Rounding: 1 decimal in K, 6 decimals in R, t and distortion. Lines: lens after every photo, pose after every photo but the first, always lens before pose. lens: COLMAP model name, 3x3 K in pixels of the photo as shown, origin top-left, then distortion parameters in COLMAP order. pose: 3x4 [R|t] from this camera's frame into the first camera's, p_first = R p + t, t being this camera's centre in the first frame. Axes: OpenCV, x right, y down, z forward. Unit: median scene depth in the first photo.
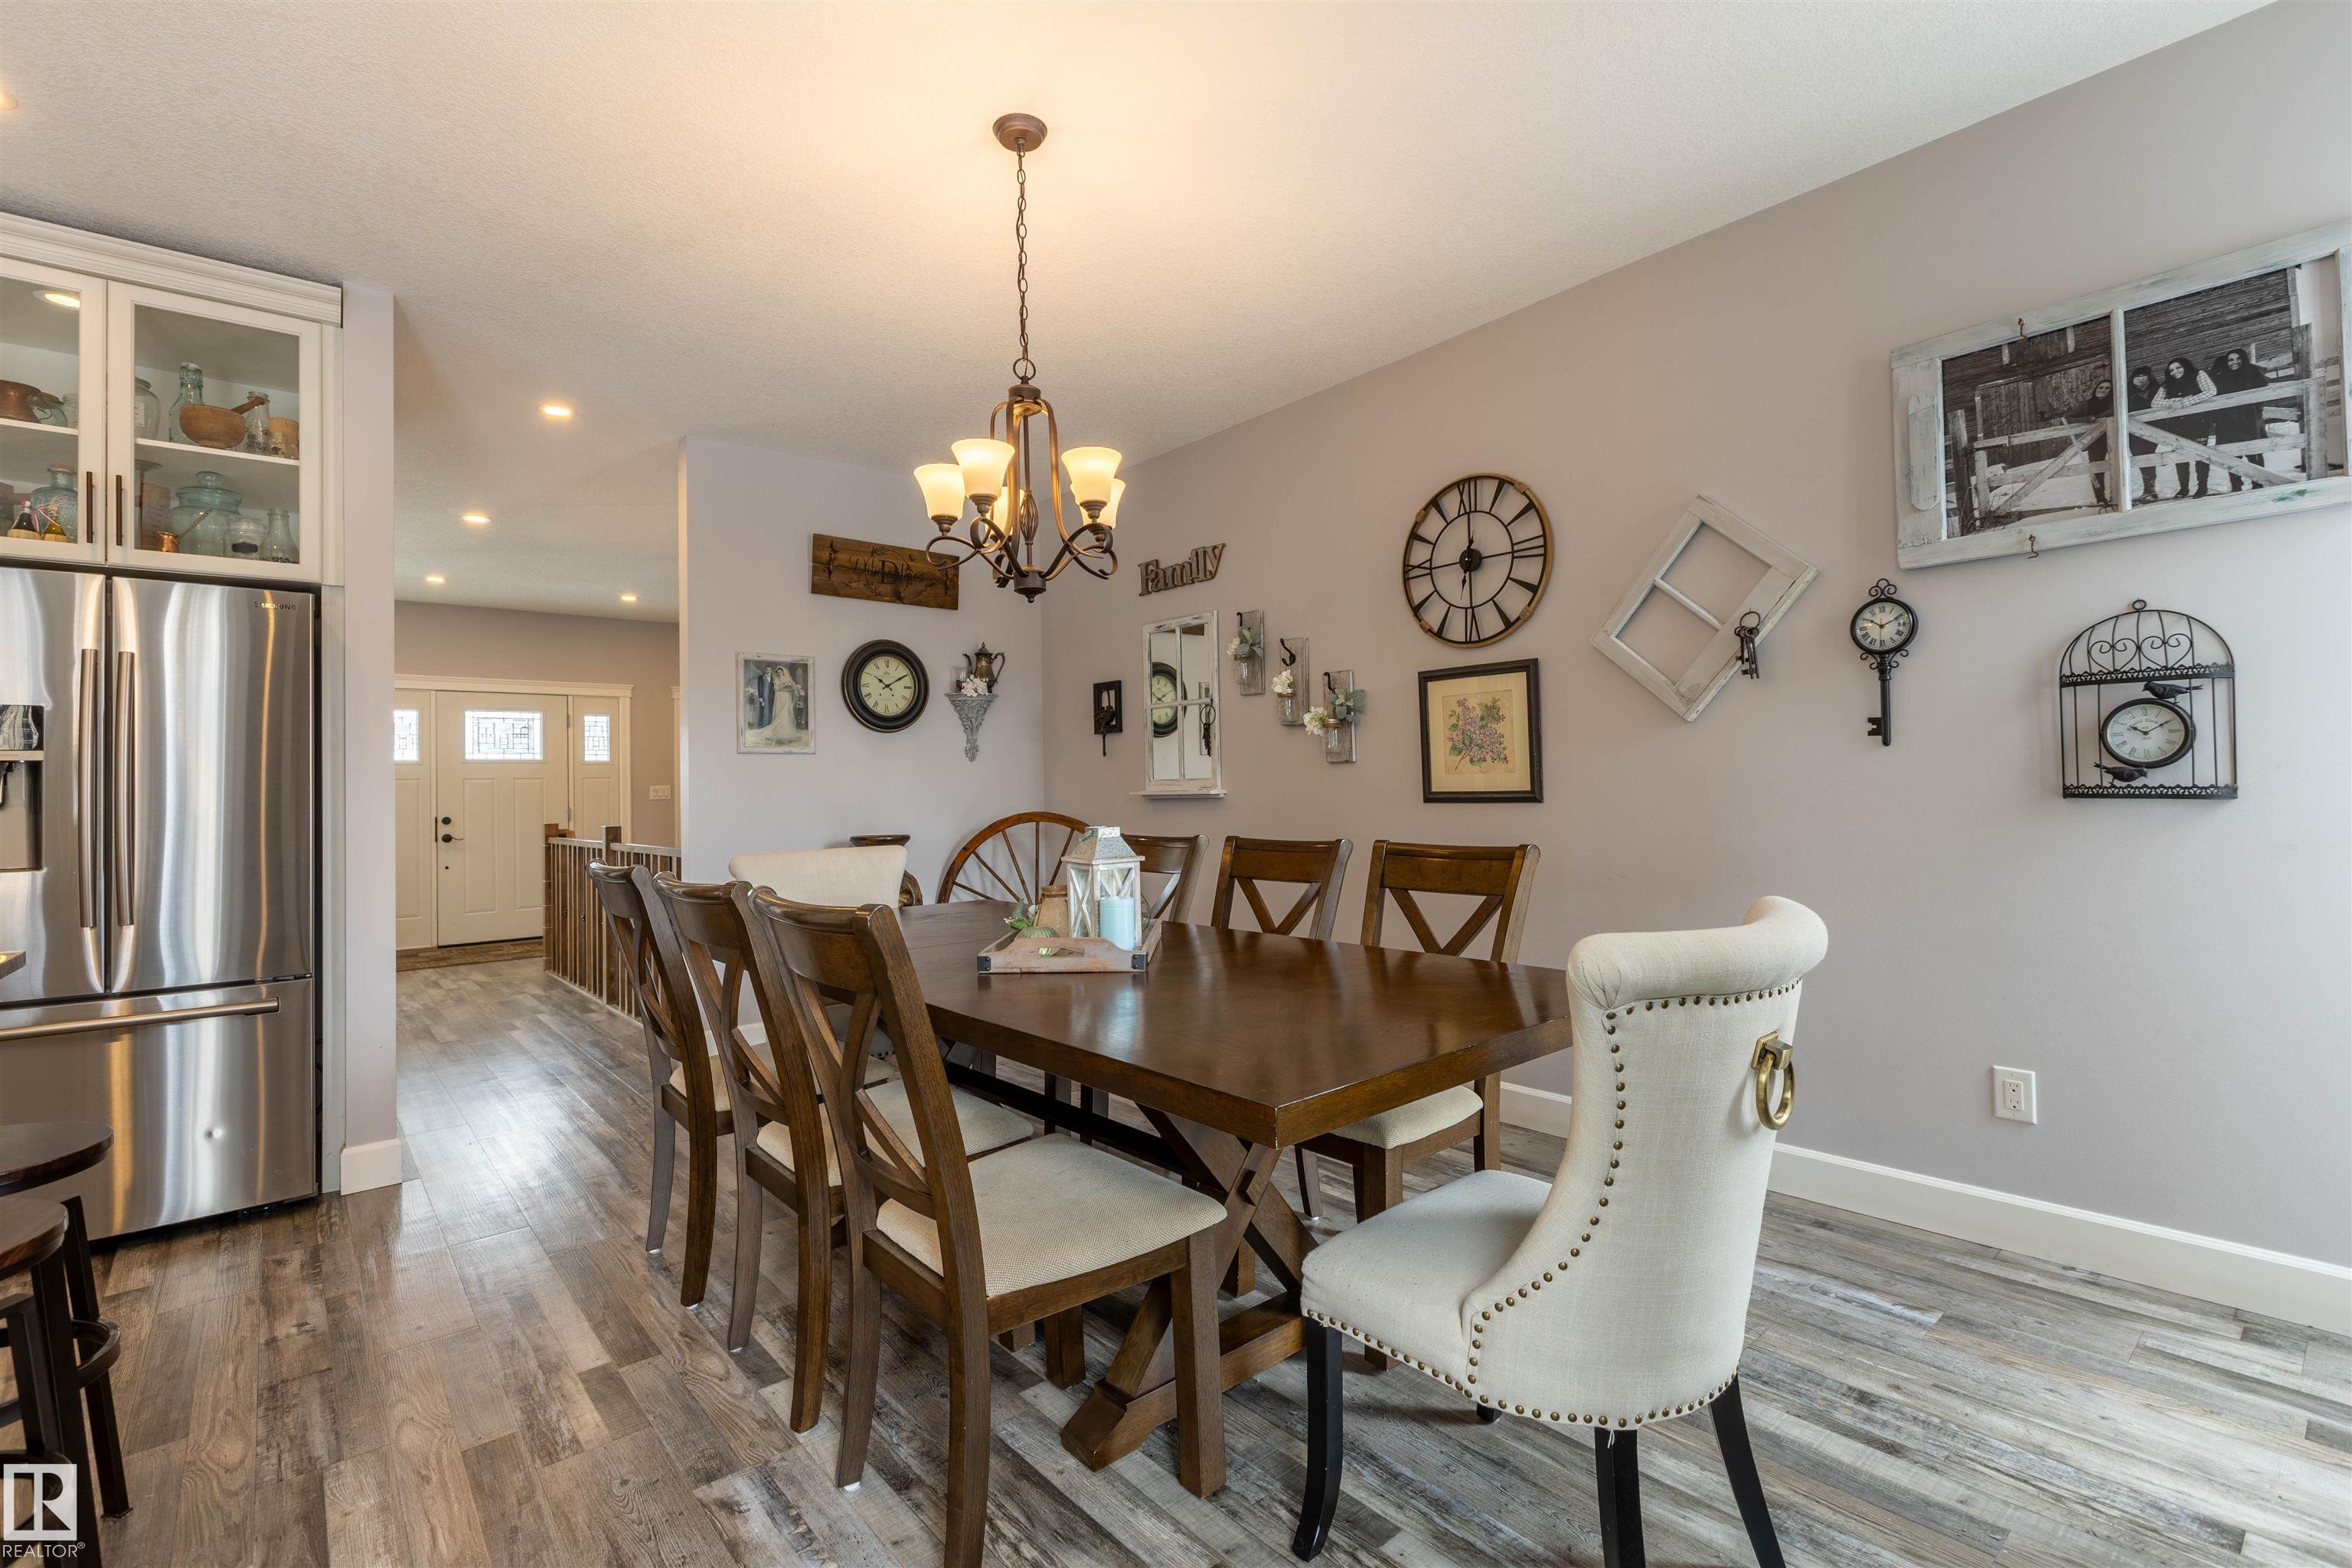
lens RADIAL K [[1092.9, 0, 1163.0], [0, 1092.9, 762.2], [0, 0, 1]] dist [-0.000476, -0.000123]
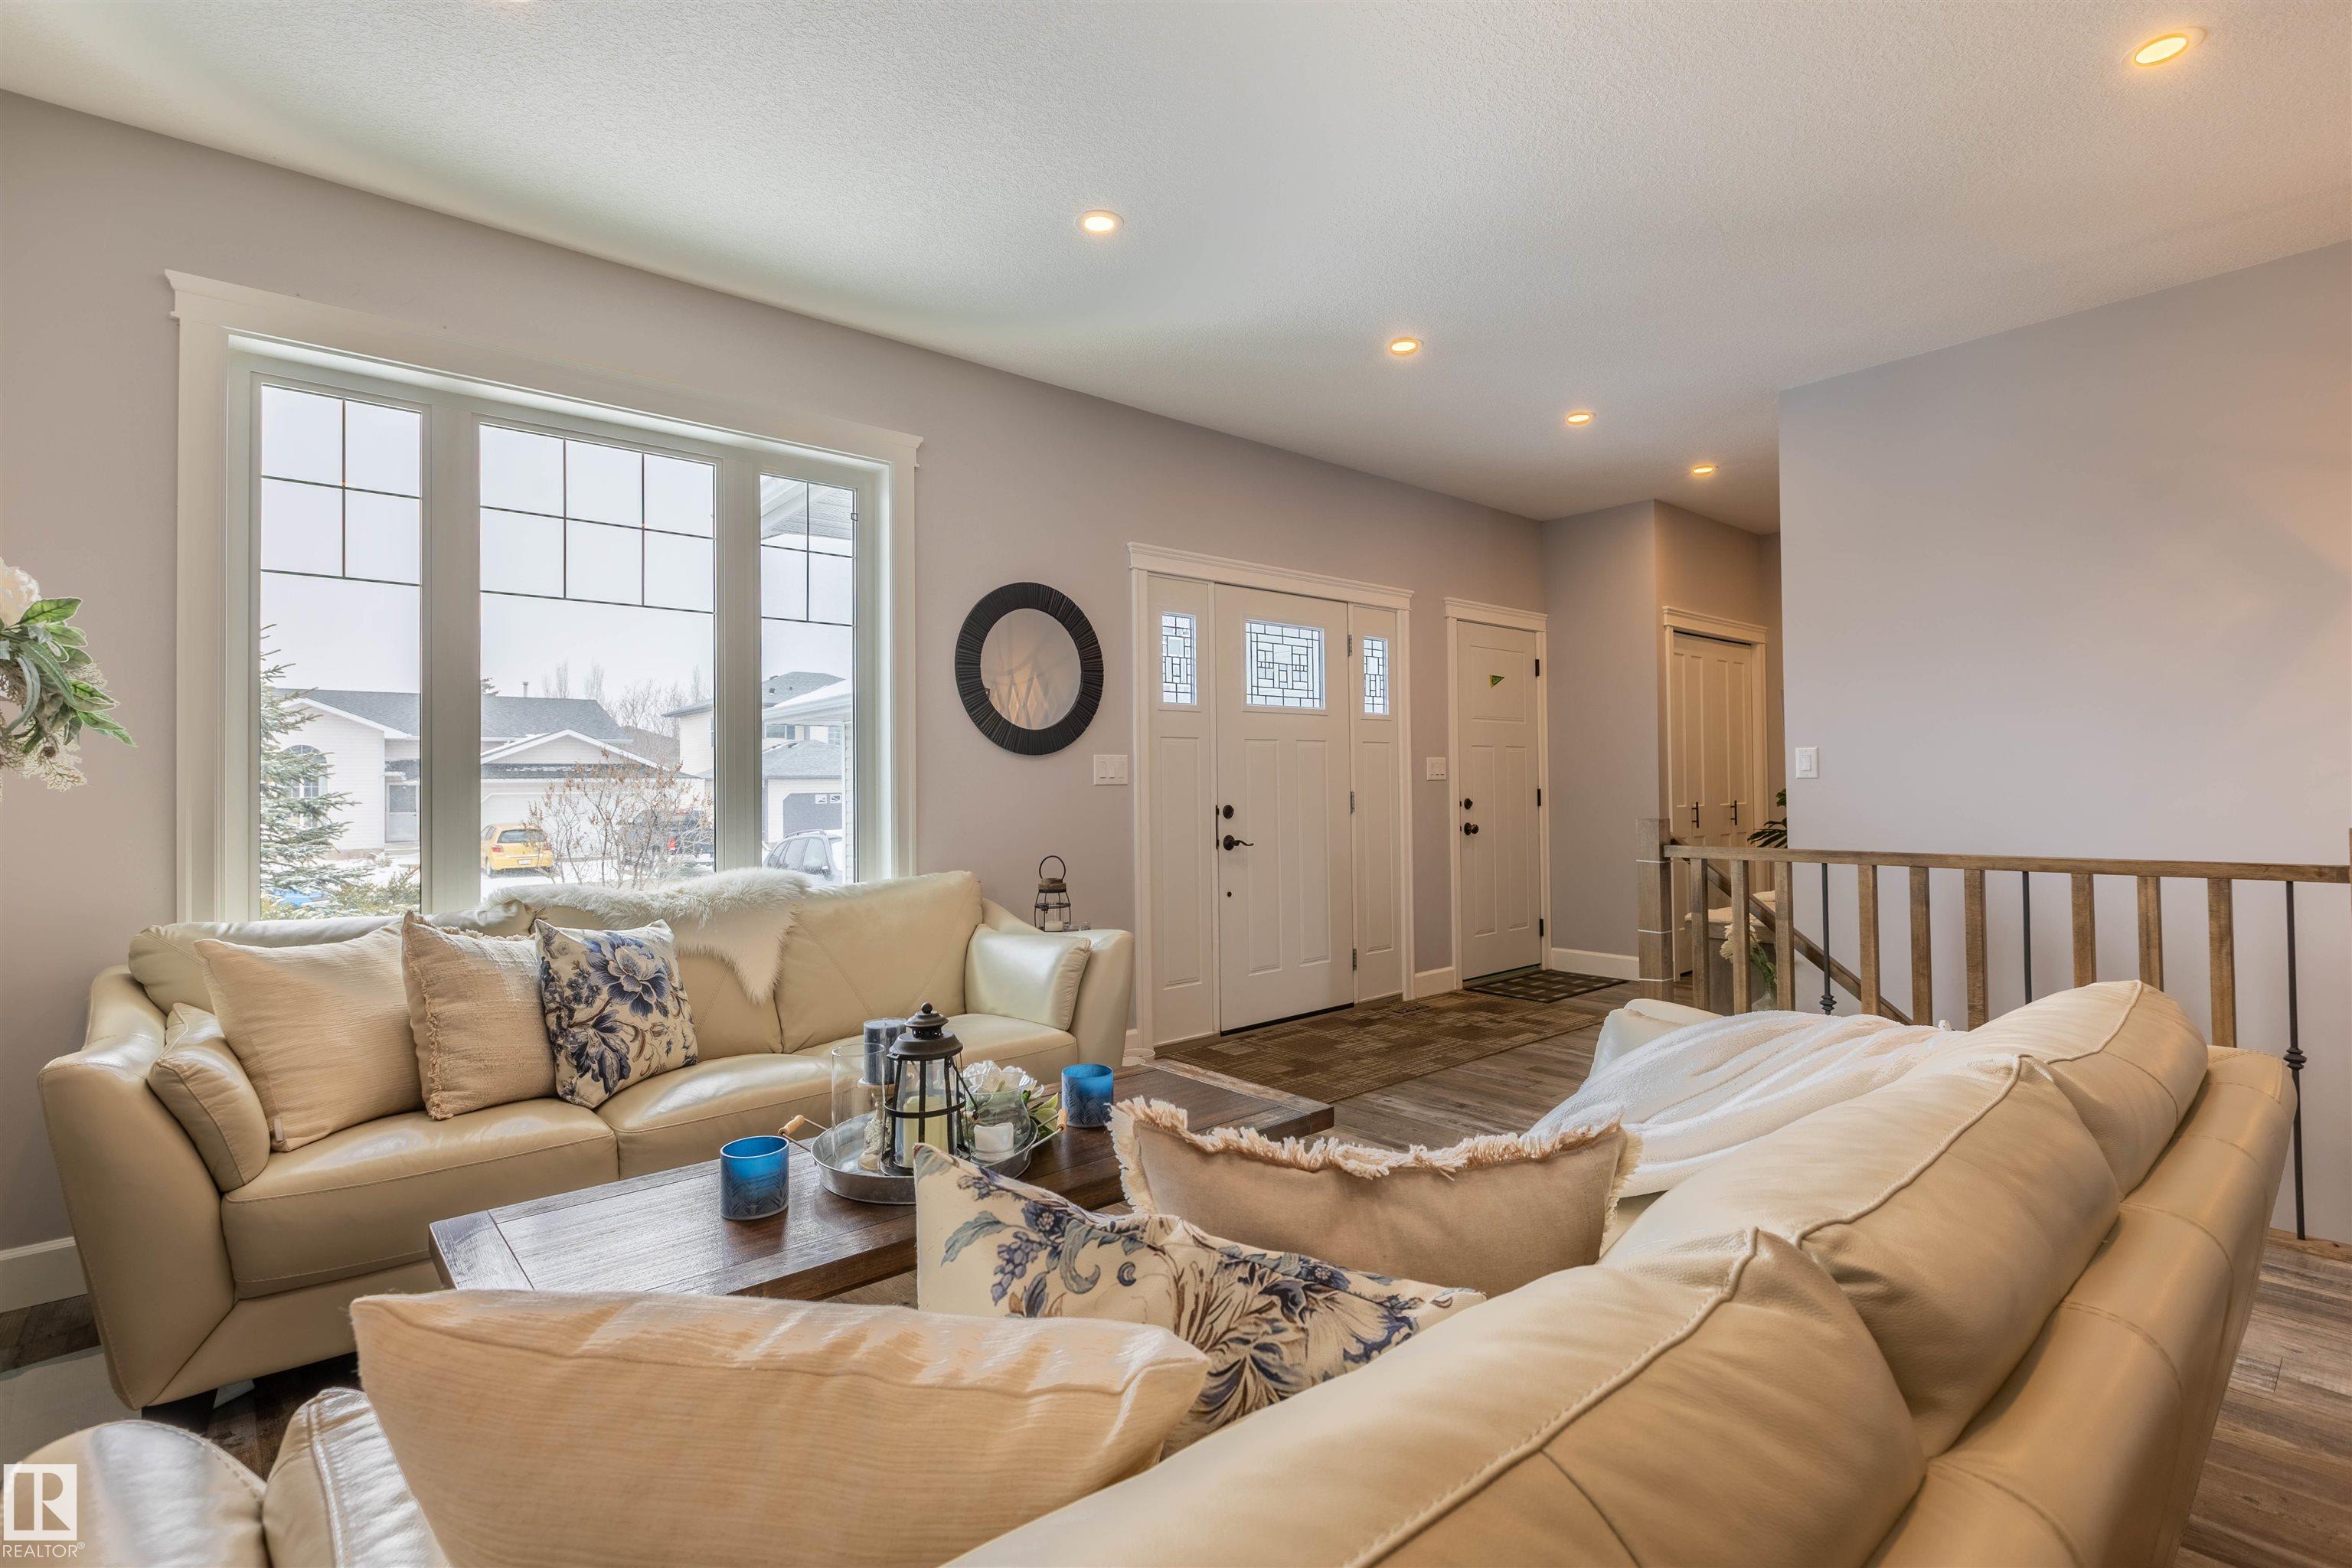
lens RADIAL K [[1092.9, 0, 1182.3], [0, 1092.9, 763.7], [0, 0, 1]] dist [-0.000476, -0.000123]
pose [[0.999749, 0.000422, 0.022390, -1.580778], [-0.000476, 0.999997, 0.002401, 0.061753], [-0.022389, -0.002411, 0.999746, 0.975683]]
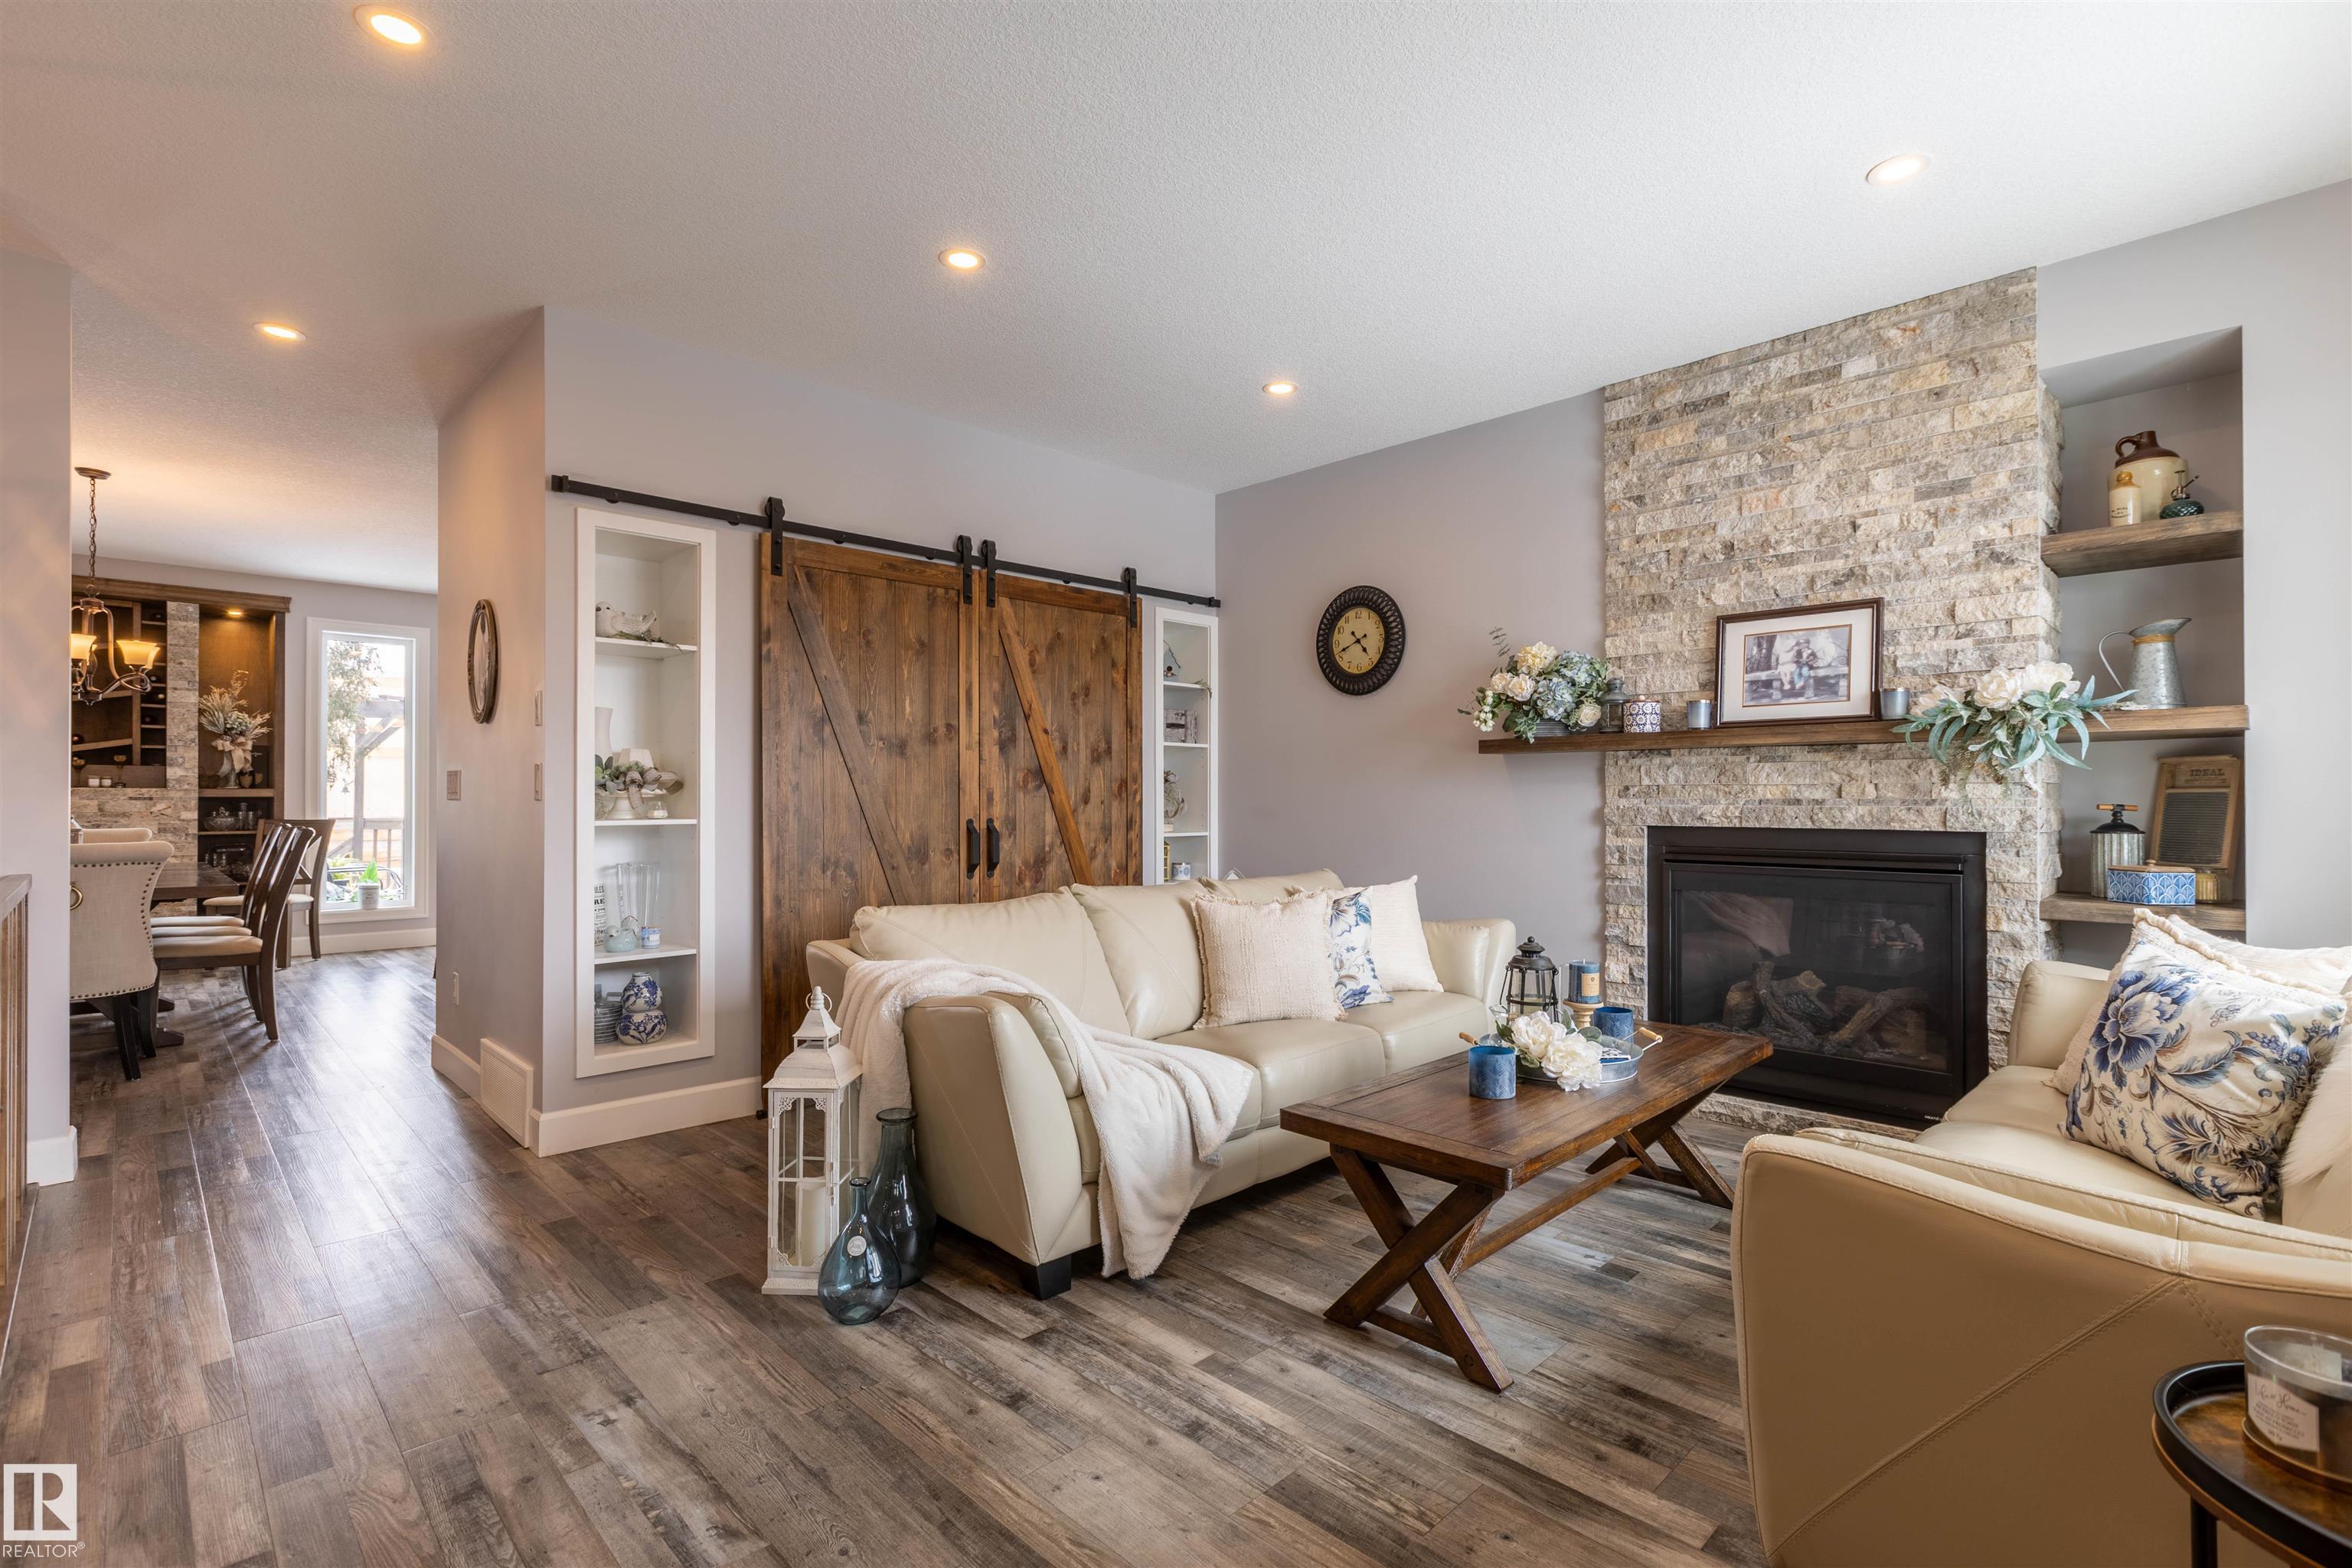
lens RADIAL K [[1092.9, 0, 1191.6], [0, 1092.9, 796.6], [0, 0, 1]] dist [-0.000476, -0.000123]
pose [[-0.996338, 0.017125, -0.083768, -1.379989], [0.019723, 0.999347, -0.030276, 0.087129], [0.083195, -0.031817, -0.996025, 2.226356]]
